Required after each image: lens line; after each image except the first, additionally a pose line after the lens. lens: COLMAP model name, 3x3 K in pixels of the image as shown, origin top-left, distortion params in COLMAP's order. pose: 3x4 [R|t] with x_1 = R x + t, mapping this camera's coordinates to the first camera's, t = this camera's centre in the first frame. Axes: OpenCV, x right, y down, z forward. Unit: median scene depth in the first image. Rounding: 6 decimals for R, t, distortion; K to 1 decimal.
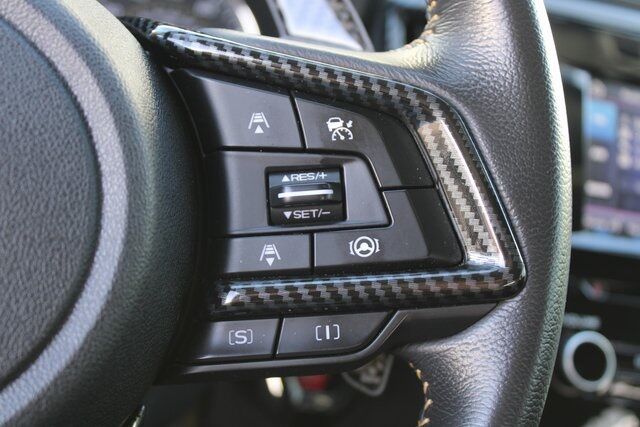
lens RADIAL K [[971.9, 0, 320.0], [0, 971.9, 213.5], [0, 0, 1]] dist [-0.038733, -0.026628]
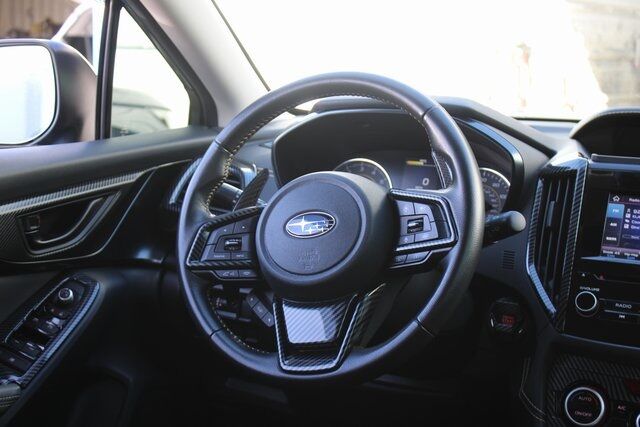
lens RADIAL K [[971.9, 0, 320.0], [0, 971.9, 213.5], [0, 0, 1]] dist [-0.038733, -0.026628]
pose [[0.787845, -0.085331, -0.609933, 2.168245], [-0.037319, 0.981920, -0.185579, 0.707450], [0.614741, 0.168970, 0.770417, -2.412739]]
